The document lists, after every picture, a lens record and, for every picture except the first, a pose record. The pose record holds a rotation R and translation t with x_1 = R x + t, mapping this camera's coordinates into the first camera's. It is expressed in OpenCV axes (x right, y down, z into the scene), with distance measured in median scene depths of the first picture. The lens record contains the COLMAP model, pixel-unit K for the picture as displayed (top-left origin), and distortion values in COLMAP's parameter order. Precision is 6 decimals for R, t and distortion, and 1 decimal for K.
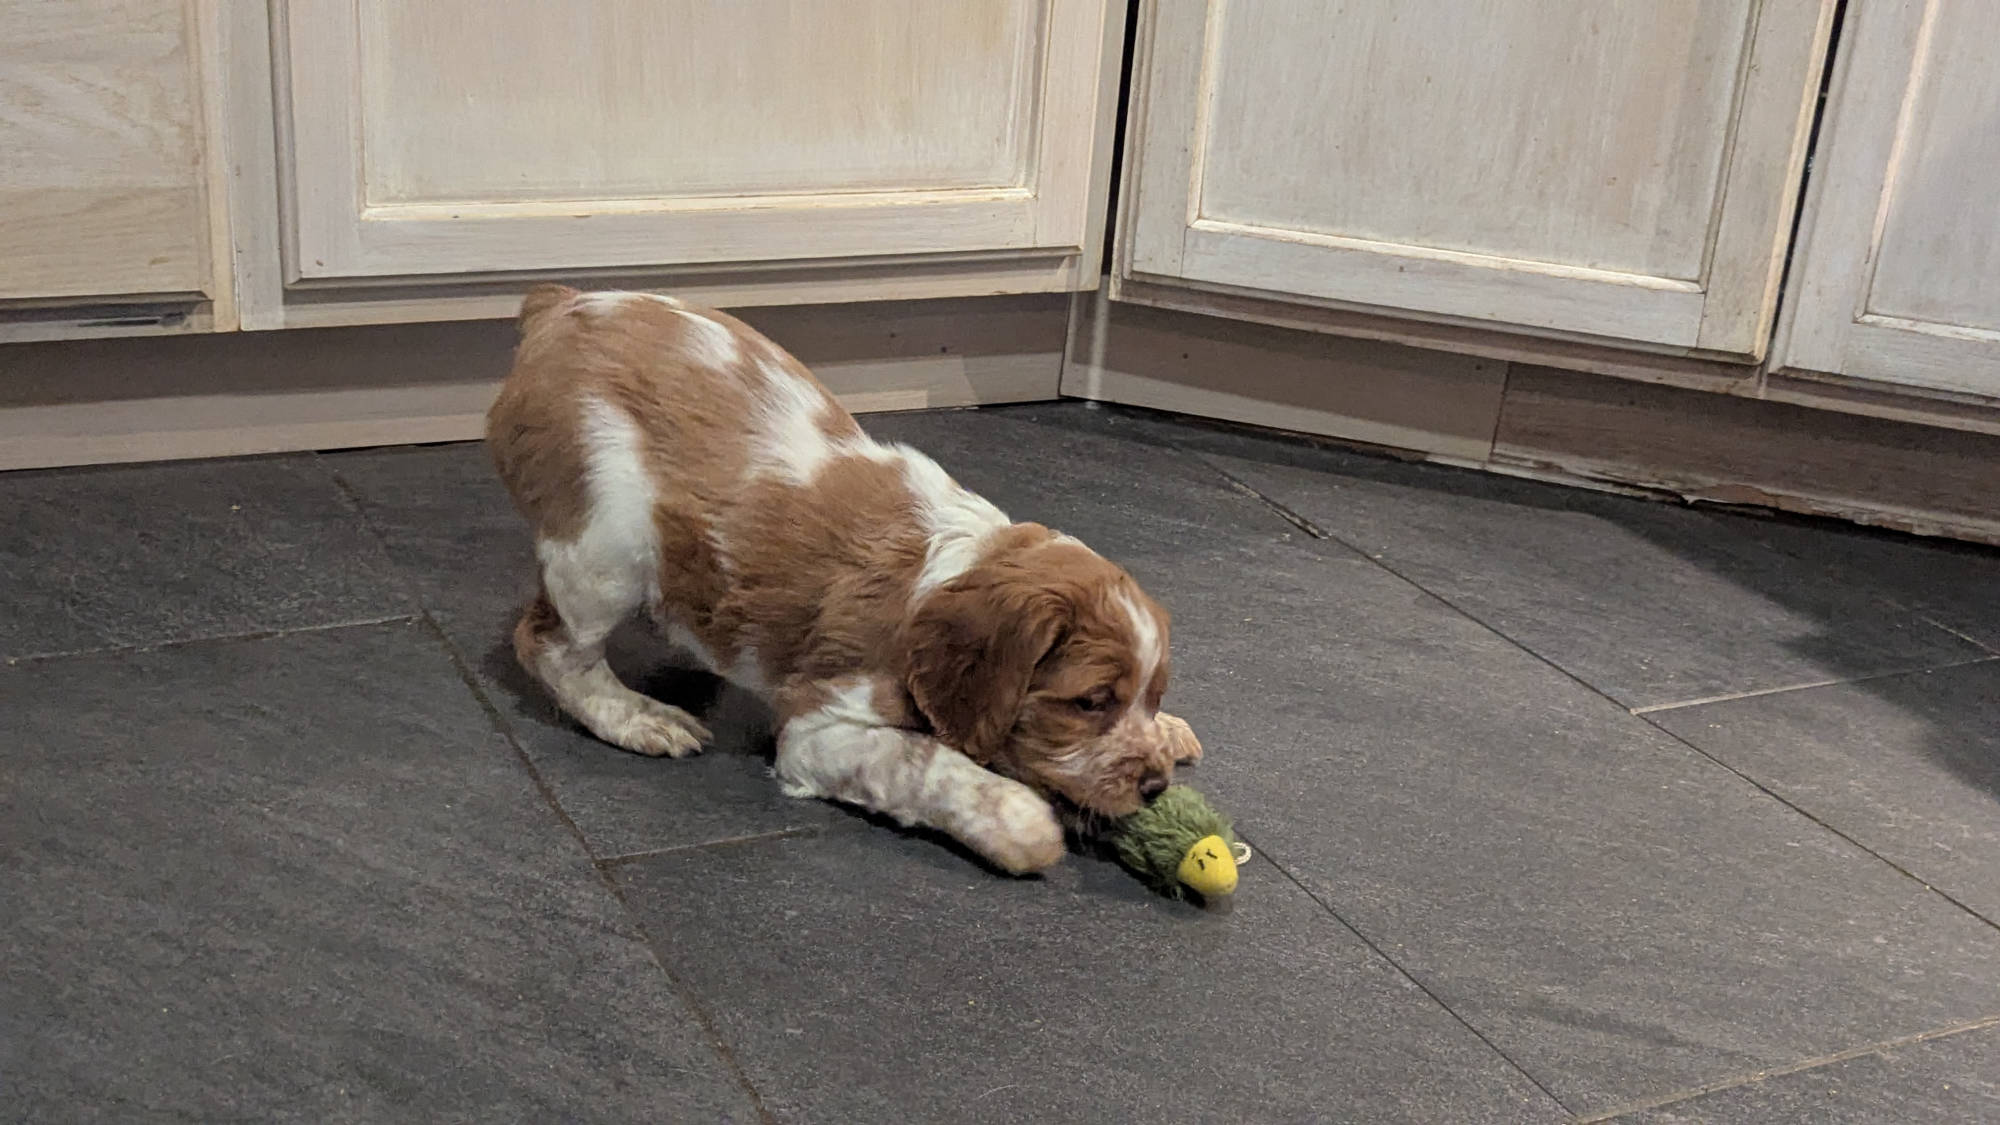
lens RADIAL K [[2230.2, 0, 1000.0], [0, 2230.2, 562.5], [0, 0, 1]] dist [0.076063, -0.005172]
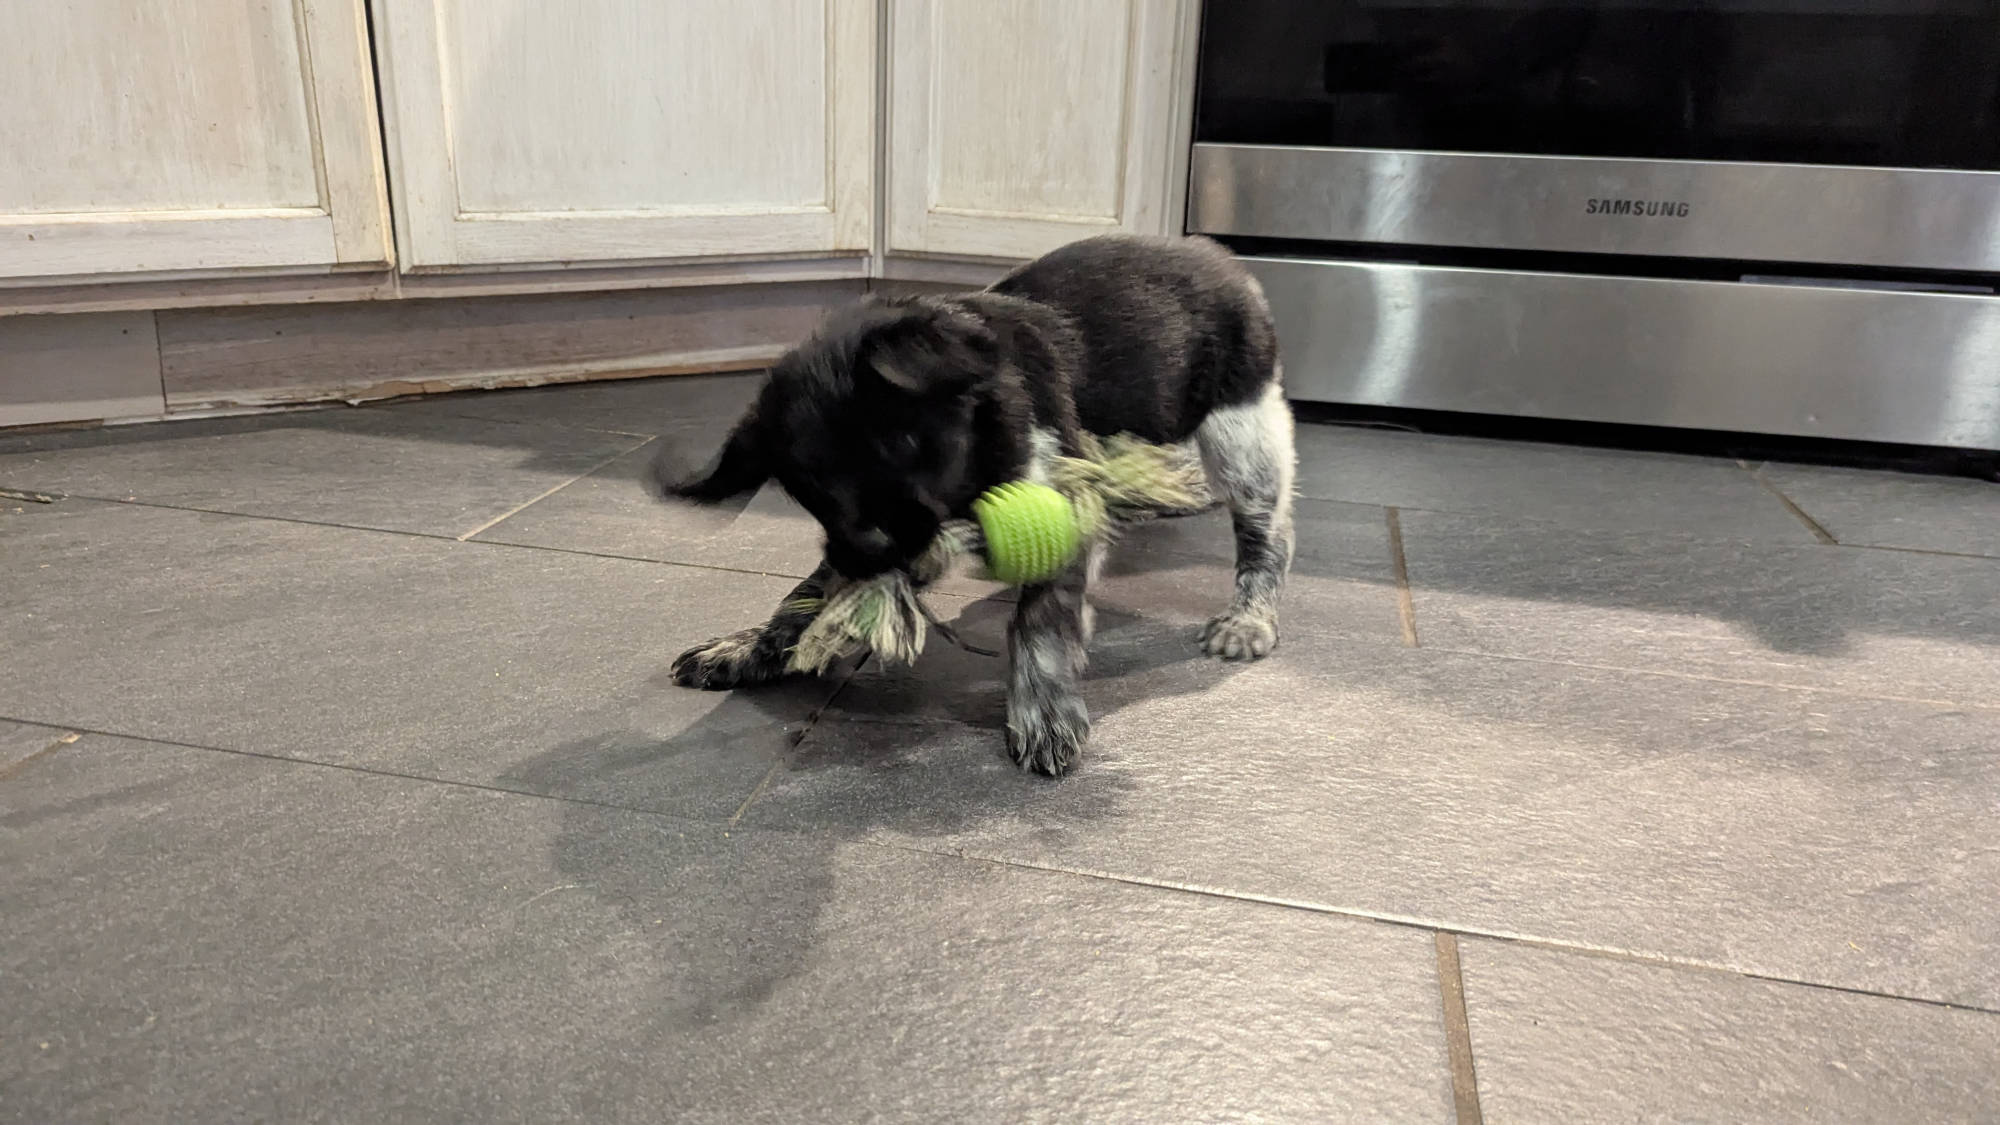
lens RADIAL K [[1396.7, 0, 998.9], [0, 1396.7, 587.2], [0, 0, 1]] dist [0.068332, -0.084801]
pose [[0.618086, -0.320662, 0.717736, -0.066881], [0.283929, 0.942451, 0.176550, 0.033682], [-0.733044, 0.094663, 0.673562, 0.254548]]
